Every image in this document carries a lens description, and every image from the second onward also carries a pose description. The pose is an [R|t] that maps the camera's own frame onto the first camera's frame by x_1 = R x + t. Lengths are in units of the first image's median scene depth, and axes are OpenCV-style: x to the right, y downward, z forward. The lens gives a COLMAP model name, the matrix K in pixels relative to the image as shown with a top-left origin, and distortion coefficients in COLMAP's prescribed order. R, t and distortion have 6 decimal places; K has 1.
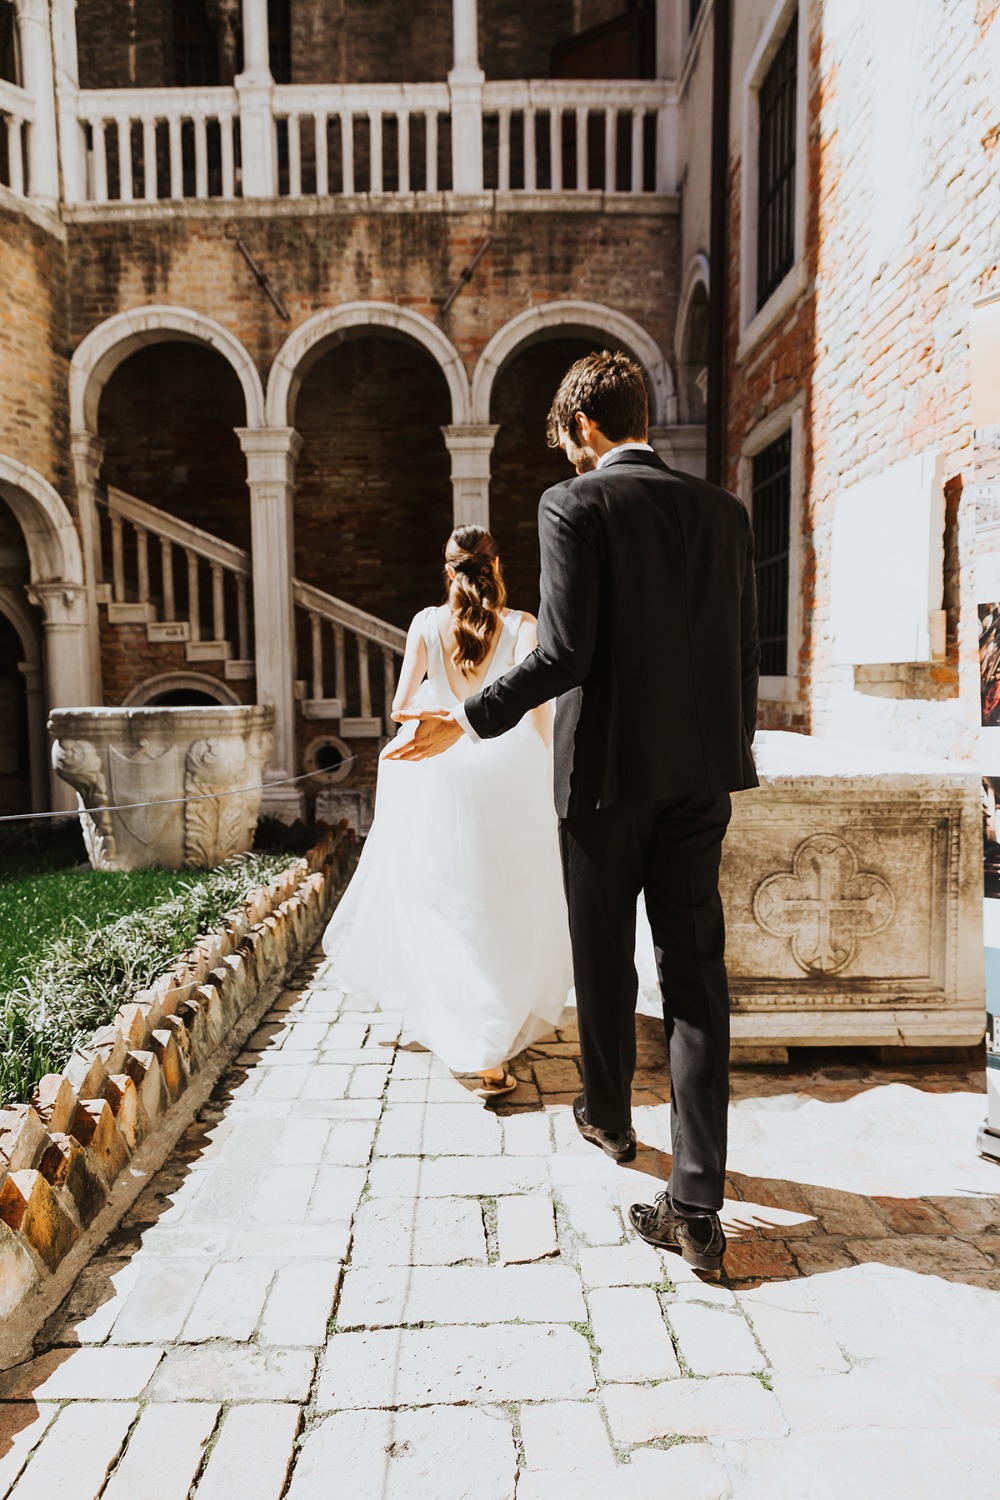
lens RADIAL K [[1072.8, 0, 501.5], [0, 1072.8, 751.7], [0, 0, 1]] dist [0.007394, 0.002251]
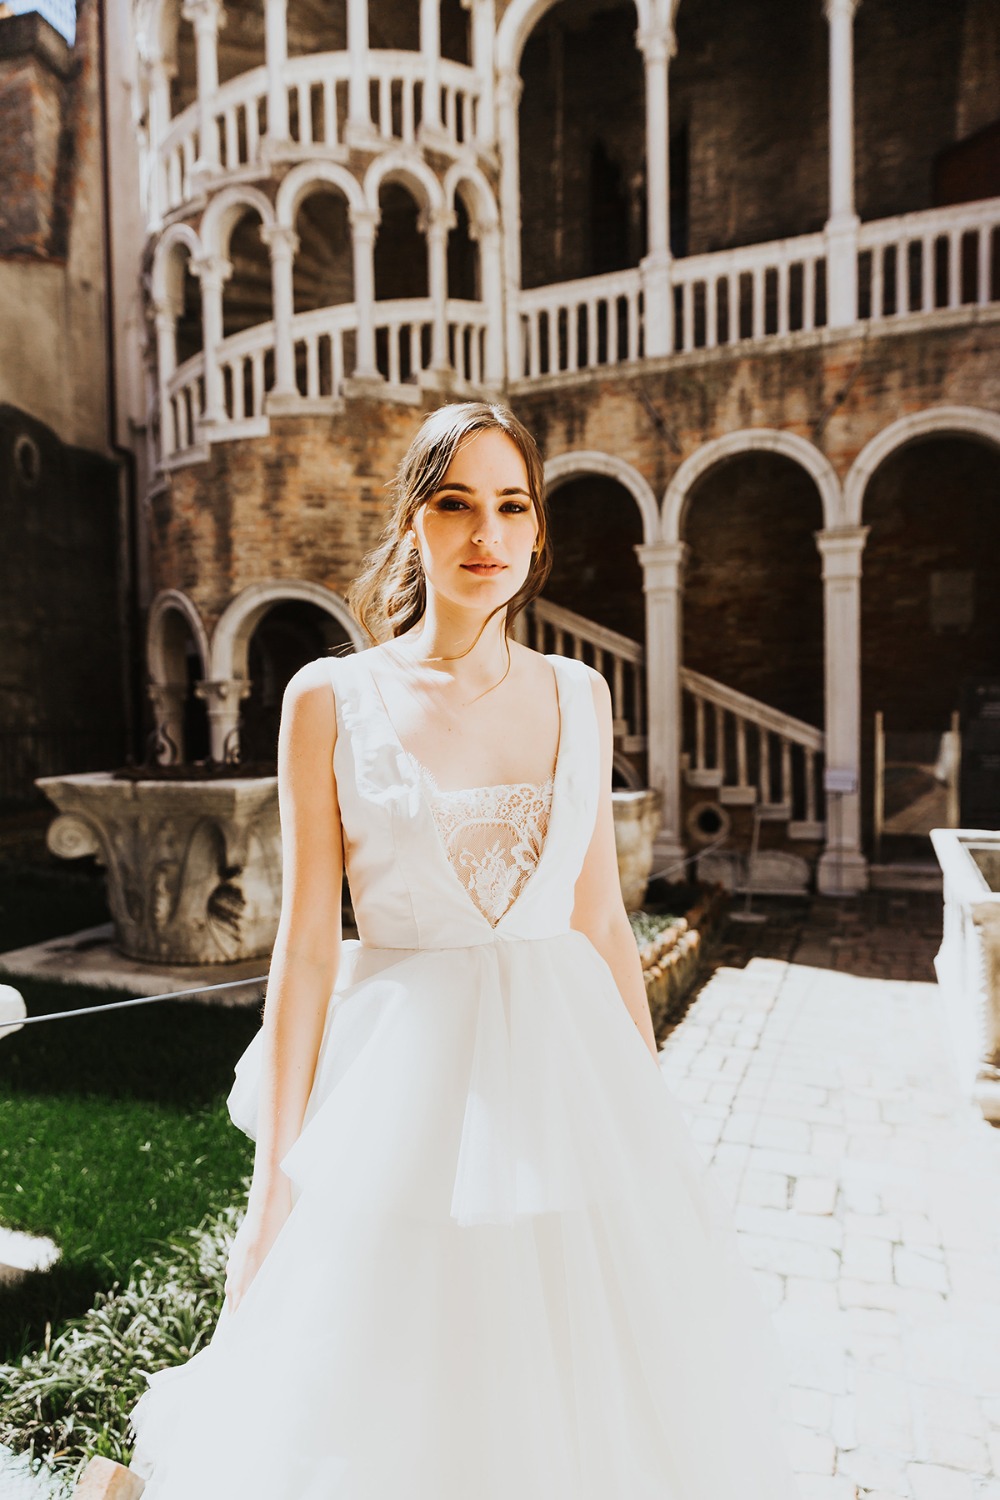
lens RADIAL K [[1072.8, 0, 459.7], [0, 1072.8, 726.3], [0, 0, 1]] dist [0.007394, 0.002251]
pose [[0.922010, 0.007335, -0.387097, 0.039297], [-0.024354, 0.998939, -0.039079, -0.045013], [0.386400, 0.045459, 0.921210, -0.179861]]
